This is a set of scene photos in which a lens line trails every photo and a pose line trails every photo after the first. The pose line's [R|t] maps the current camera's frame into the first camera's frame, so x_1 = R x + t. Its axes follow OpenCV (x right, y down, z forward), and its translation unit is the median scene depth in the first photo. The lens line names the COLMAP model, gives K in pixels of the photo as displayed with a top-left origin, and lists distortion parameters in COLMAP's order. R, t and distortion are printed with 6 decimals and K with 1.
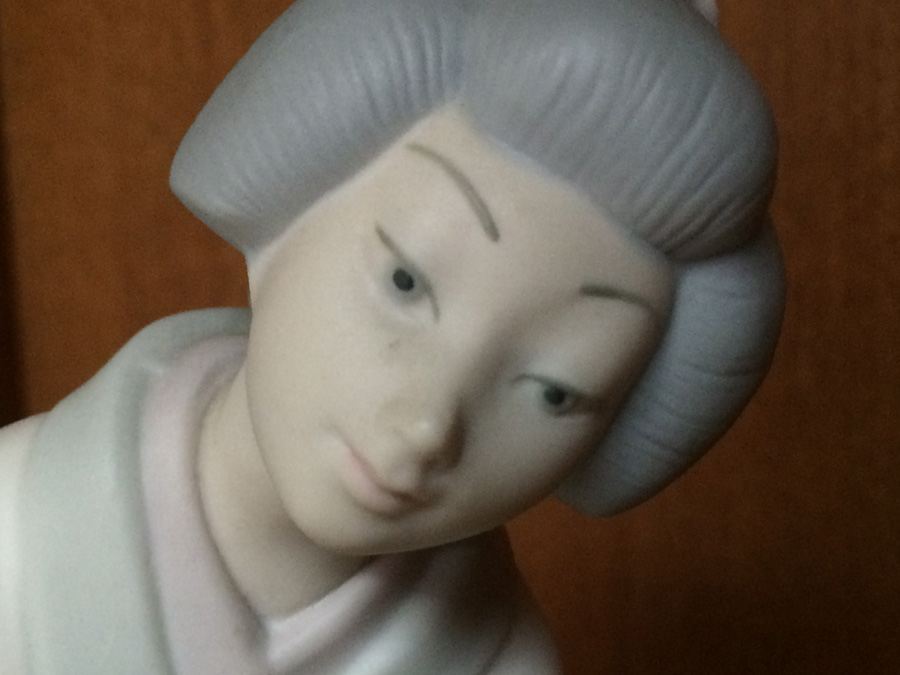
lens RADIAL K [[1488.6, 0, 450.0], [0, 1488.6, 337.5], [0, 0, 1]] dist [-0.010763, 0.006506]
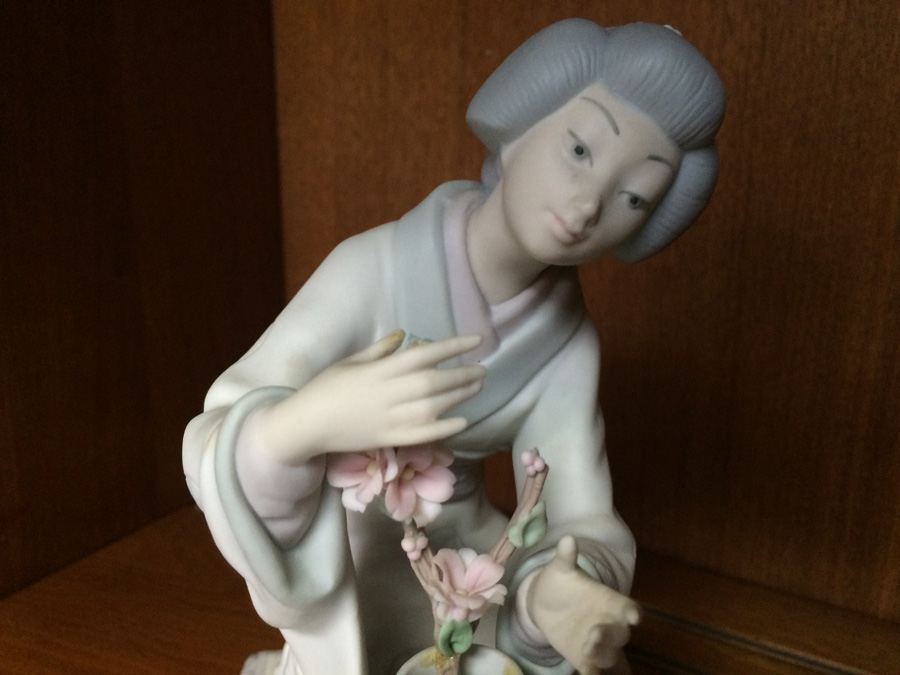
lens RADIAL K [[795.2, 0, 450.0], [0, 795.2, 337.5], [0, 0, 1]] dist [0.073956, -0.148940]
pose [[0.999296, 0.035212, 0.012912, -0.254515], [-0.036040, 0.996838, 0.070811, 0.188690], [-0.010378, -0.071227, 0.997406, -0.380853]]
